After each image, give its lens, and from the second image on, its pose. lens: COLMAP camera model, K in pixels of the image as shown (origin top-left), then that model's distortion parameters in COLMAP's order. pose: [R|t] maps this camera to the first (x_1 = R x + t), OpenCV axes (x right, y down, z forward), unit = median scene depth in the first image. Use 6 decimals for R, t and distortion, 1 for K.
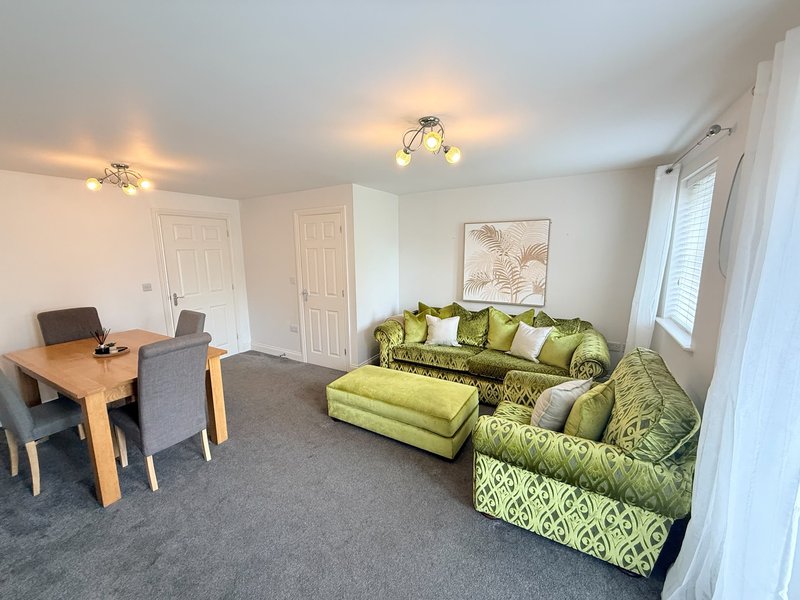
lens RADIAL K [[320.3, 0, 402.3], [0, 320.3, 300.7], [0, 0, 1]] dist [-0.006745, -0.000091]
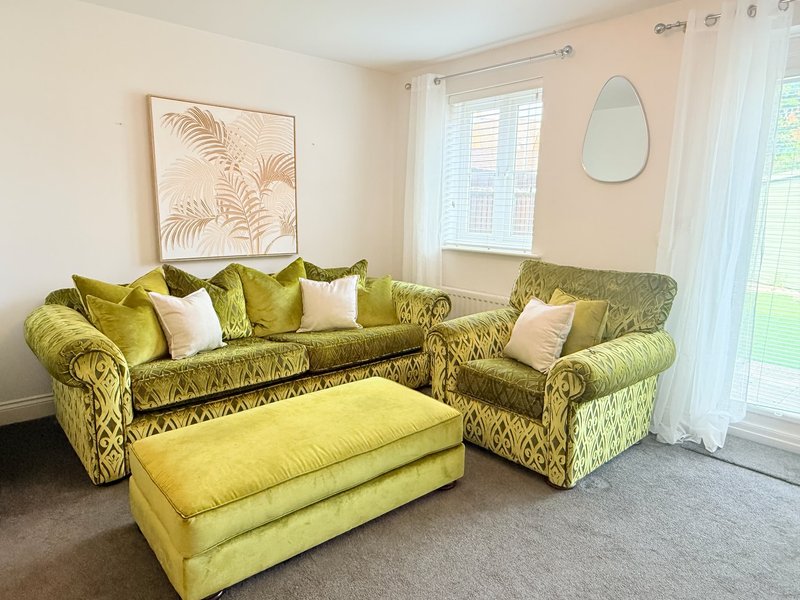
lens RADIAL K [[510.4, 0, 401.6], [0, 510.4, 301.2], [0, 0, 1]] dist [0.001487, -0.000262]
pose [[0.324823, -0.156188, 0.932789, -0.461964], [0.136042, 0.983729, 0.117344, 0.018932], [-0.935940, 0.088782, 0.340785, 0.459504]]
